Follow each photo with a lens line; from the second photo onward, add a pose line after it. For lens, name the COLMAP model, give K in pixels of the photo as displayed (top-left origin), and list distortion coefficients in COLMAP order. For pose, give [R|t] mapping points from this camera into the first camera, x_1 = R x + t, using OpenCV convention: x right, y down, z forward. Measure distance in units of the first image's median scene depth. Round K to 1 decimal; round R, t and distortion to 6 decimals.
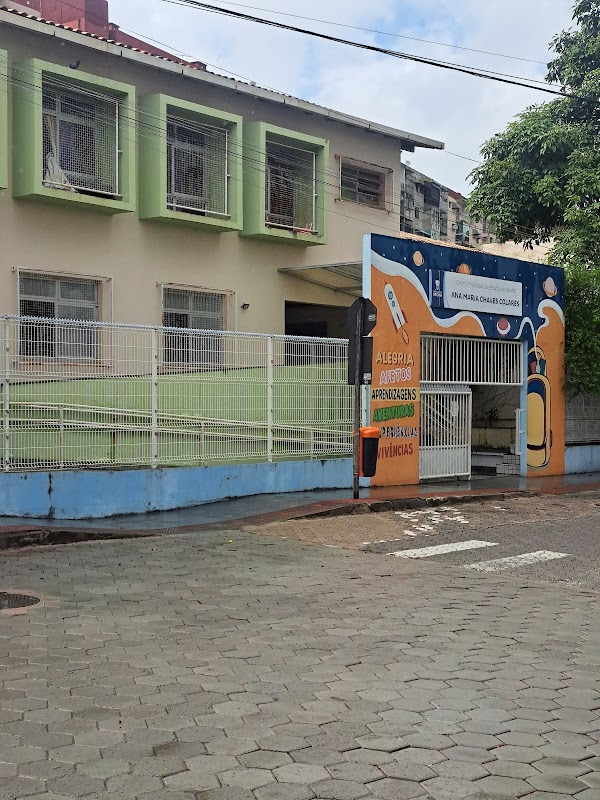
lens RADIAL K [[1090.9, 0, 300.0], [0, 1090.9, 400.0], [0, 0, 1]] dist [0.182133, -0.617333]
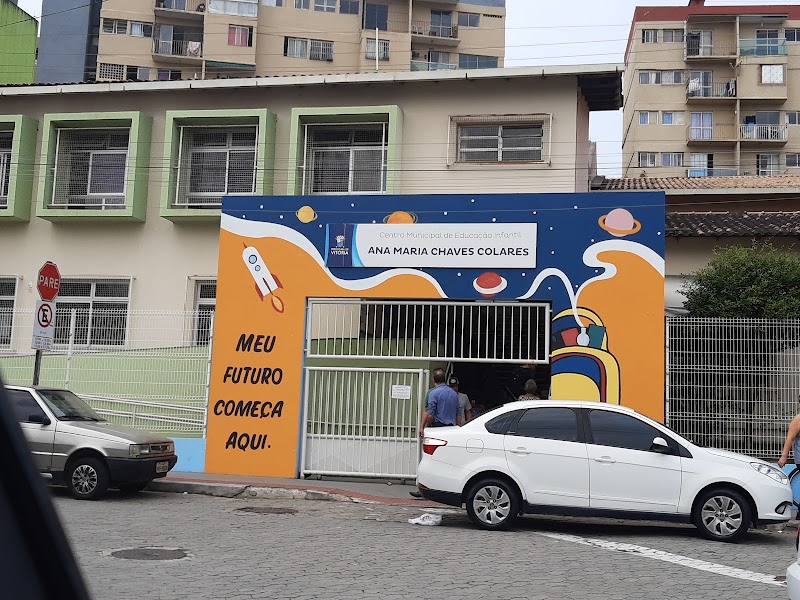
lens RADIAL K [[1090.9, 0, 400.0], [0, 1090.9, 300.0], [0, 0, 1]] dist [0.182133, -0.617333]
pose [[0.486365, -0.100661, -0.867938, 0.849697], [-0.042025, 0.989497, -0.138309, 0.053305], [0.872744, 0.103744, 0.477027, 0.622488]]
